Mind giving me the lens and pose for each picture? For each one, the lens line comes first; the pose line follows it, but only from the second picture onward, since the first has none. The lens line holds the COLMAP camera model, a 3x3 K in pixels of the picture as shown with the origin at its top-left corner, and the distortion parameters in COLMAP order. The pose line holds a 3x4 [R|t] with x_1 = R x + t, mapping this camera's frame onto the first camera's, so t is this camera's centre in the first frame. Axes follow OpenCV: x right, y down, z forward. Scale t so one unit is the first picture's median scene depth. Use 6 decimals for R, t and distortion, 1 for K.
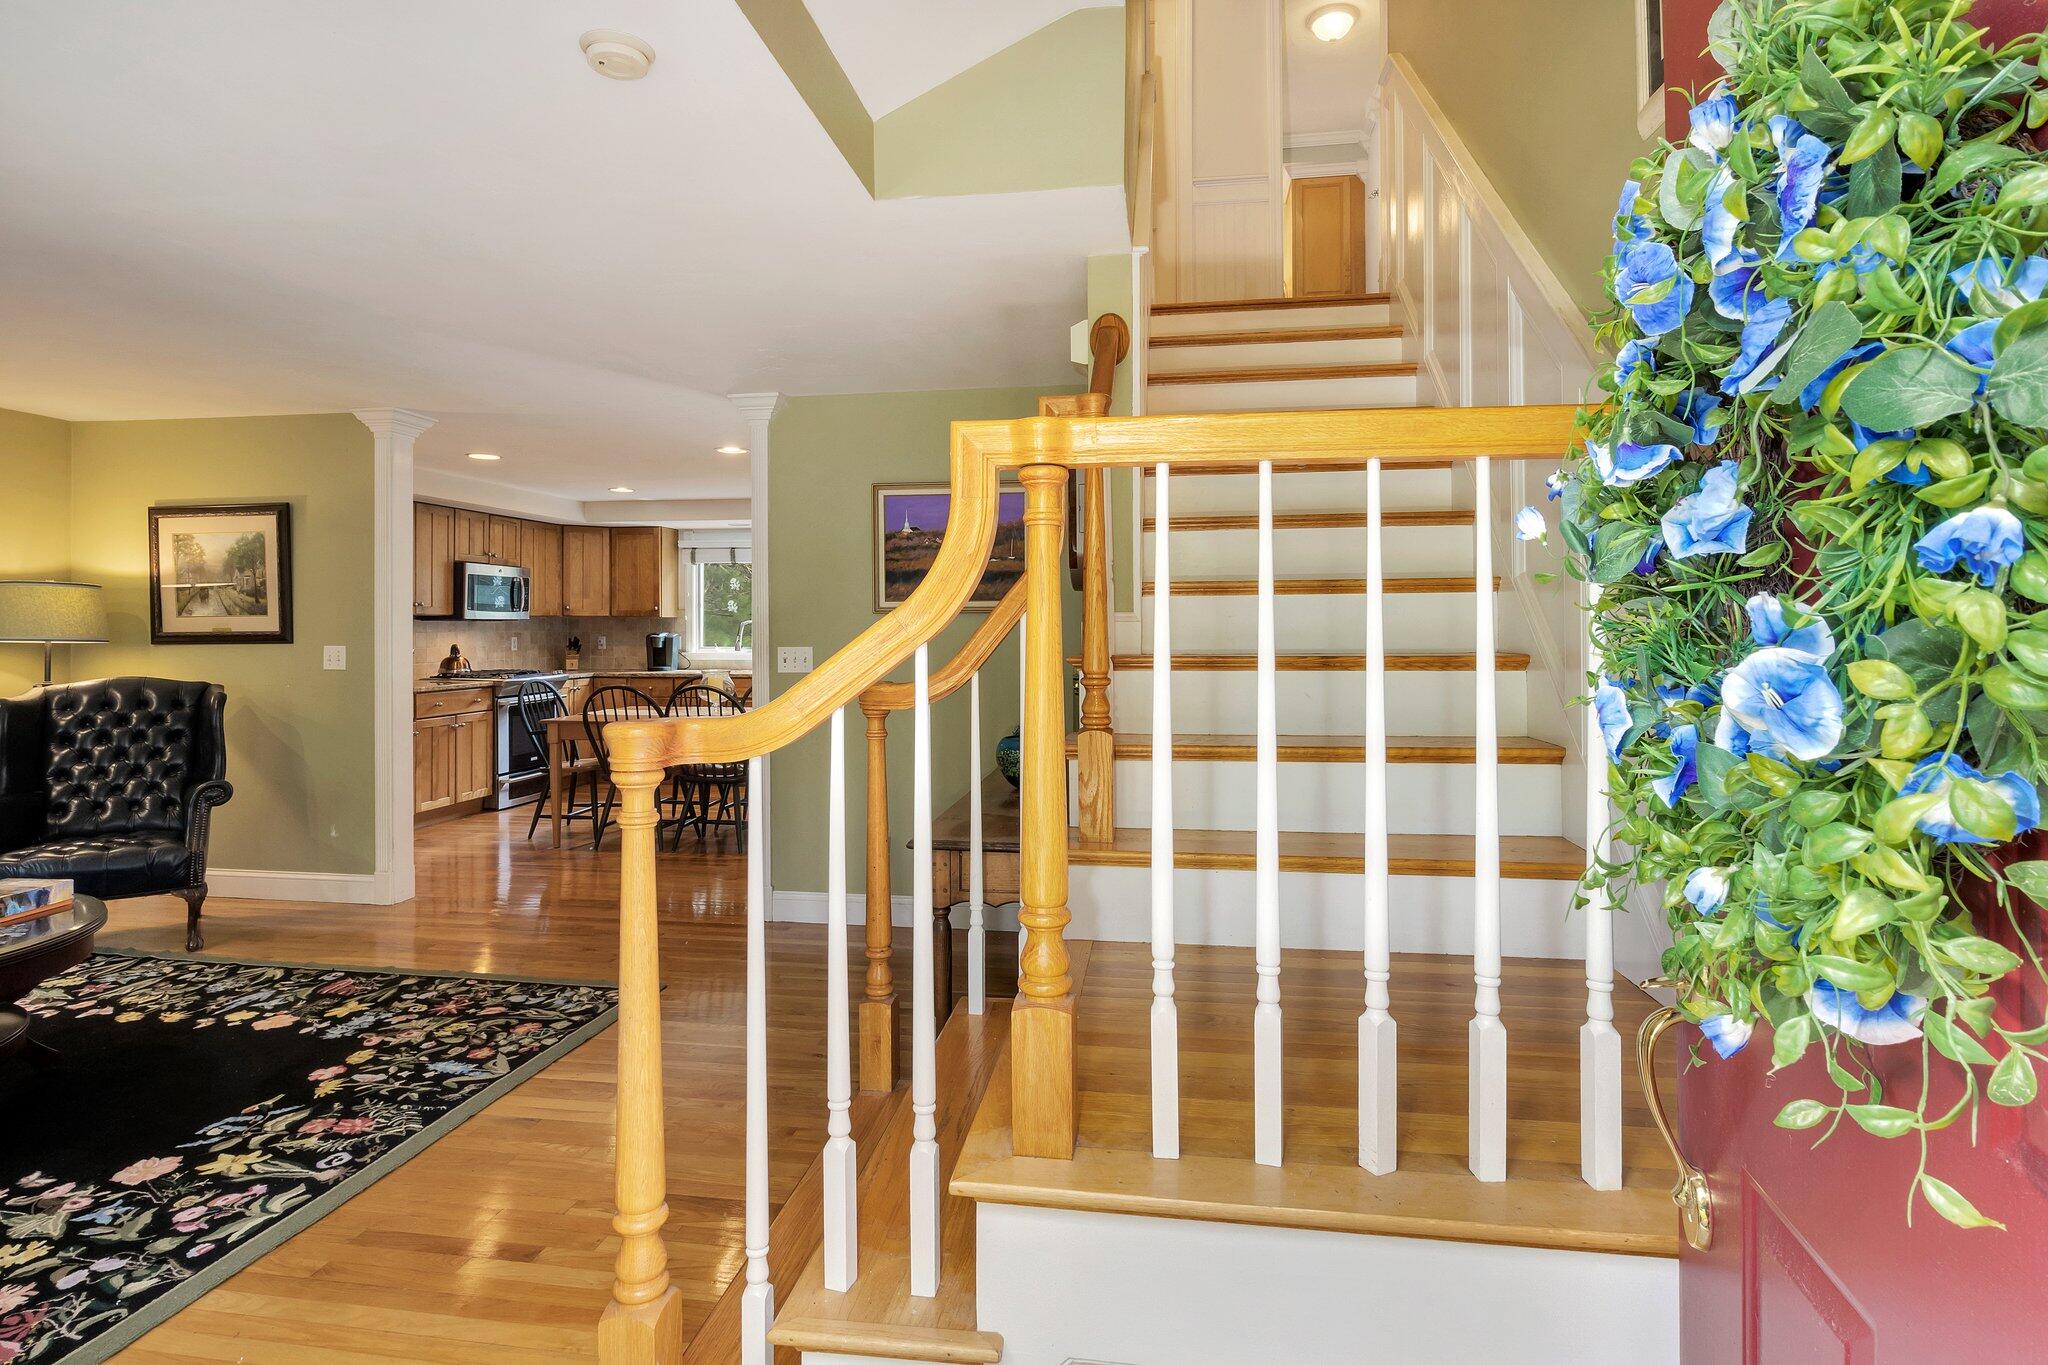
lens RADIAL K [[1040.1, 0, 1022.2], [0, 1040.1, 621.4], [0, 0, 1]] dist [-0.003493, -0.003184]
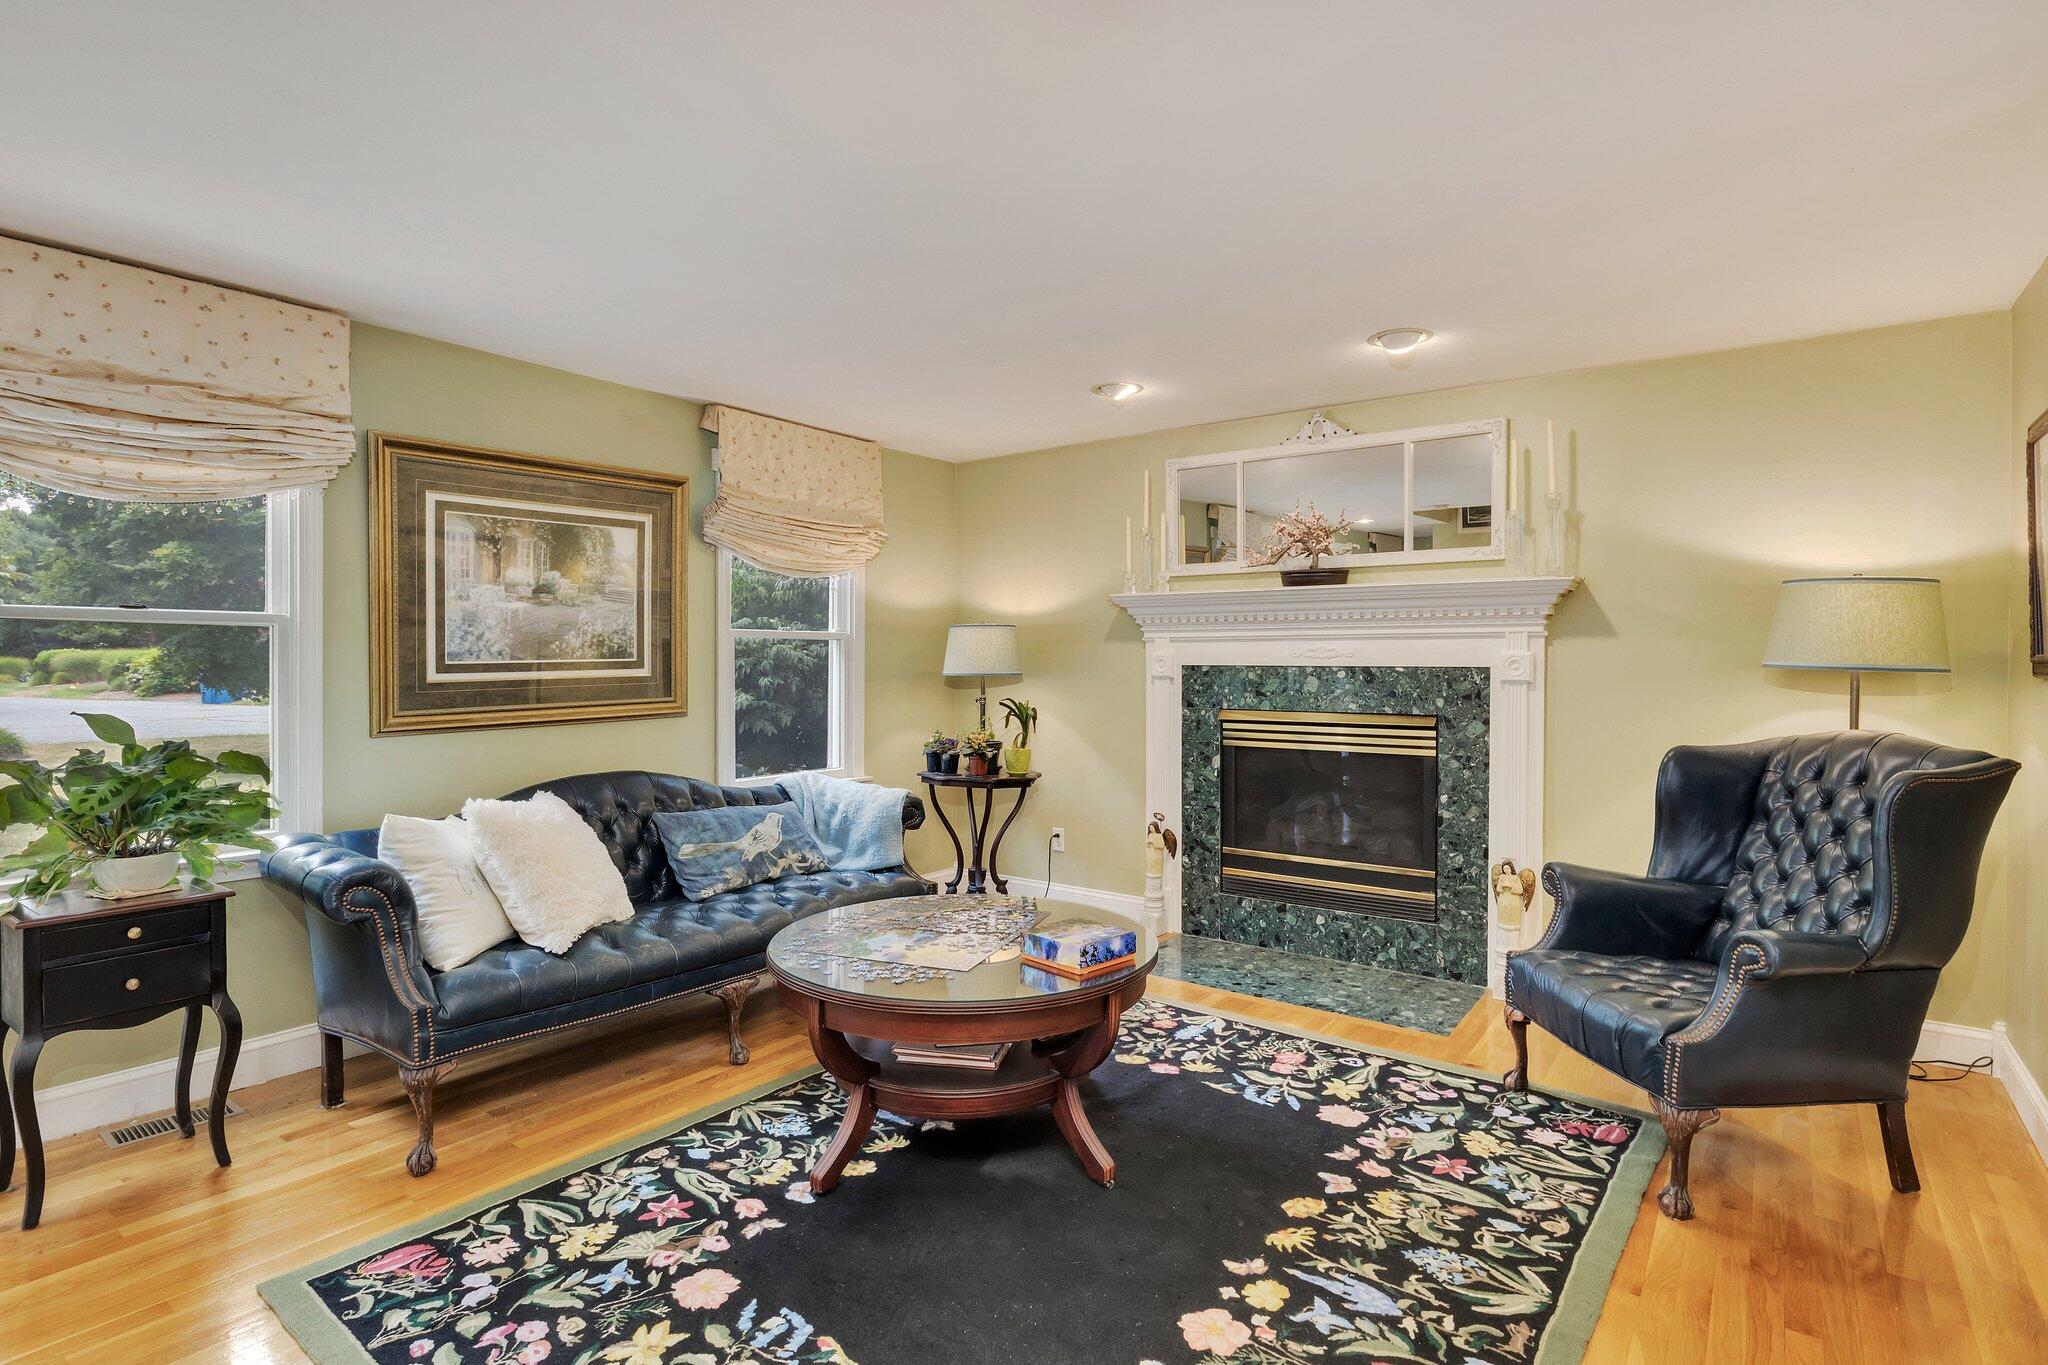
lens RADIAL K [[1024.5, 0, 1015.8], [0, 1024.5, 674.1], [0, 0, 1]] dist [-0.004785, -0.000935]
pose [[-0.477483, 0.012284, -0.878555, -0.163165], [0.004628, 0.999924, 0.011465, 0.016385], [0.878629, 0.001408, -0.477503, 1.074997]]
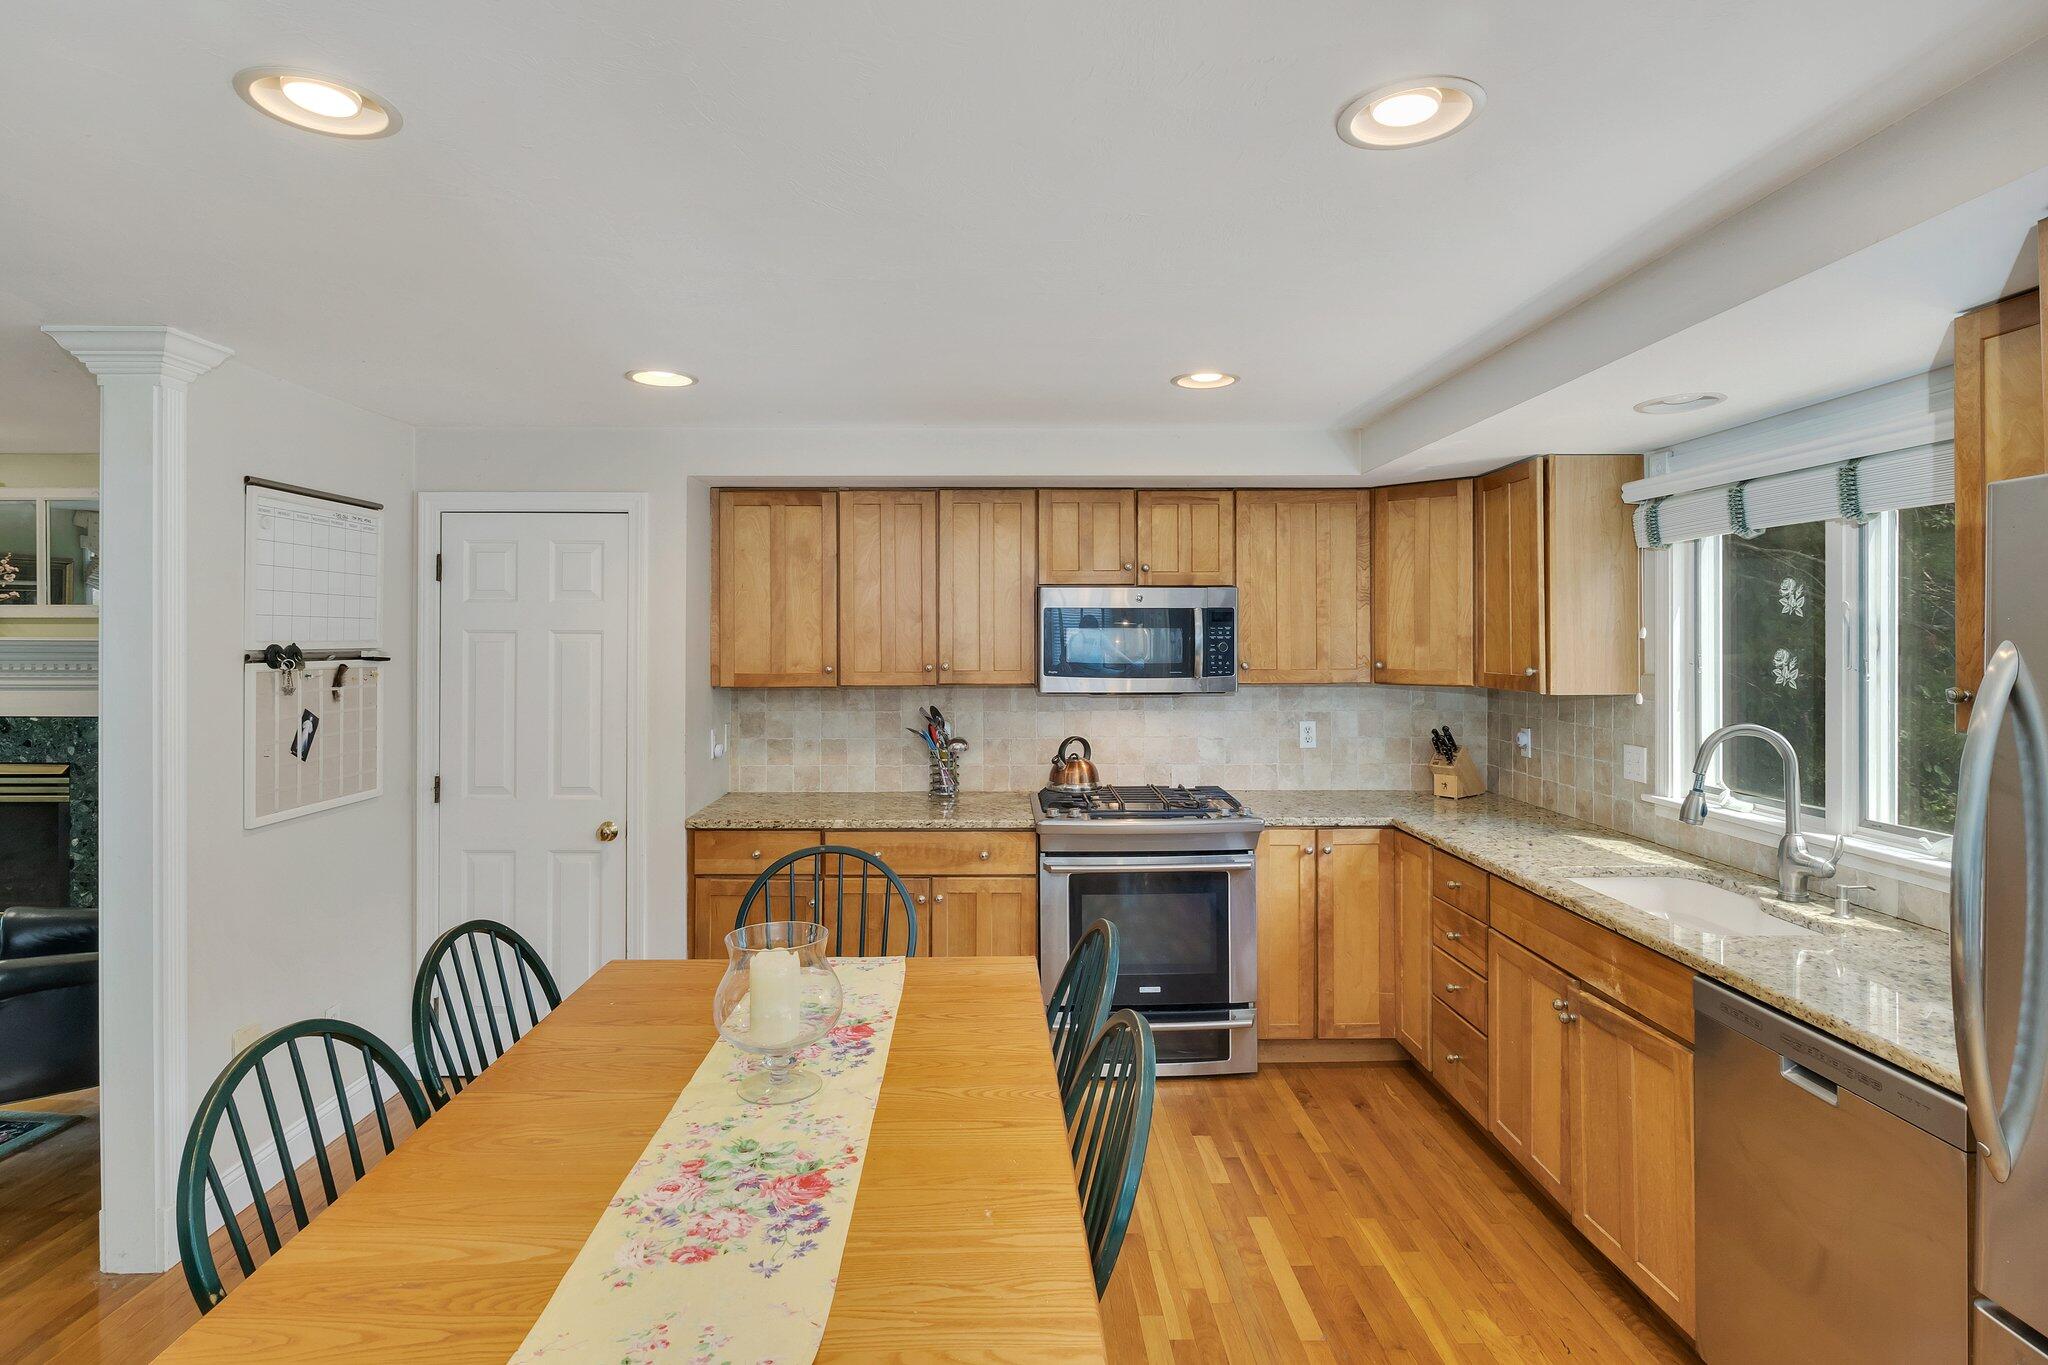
lens RADIAL K [[1045.3, 0, 1018.3], [0, 1045.3, 634.8], [0, 0, 1]] dist [-0.003639, -0.000608]
pose [[0.161395, -0.001000, -0.986889, -0.013240], [0.003893, 0.999992, -0.000376, -0.064148], [0.986882, -0.003781, 0.161397, 1.811335]]
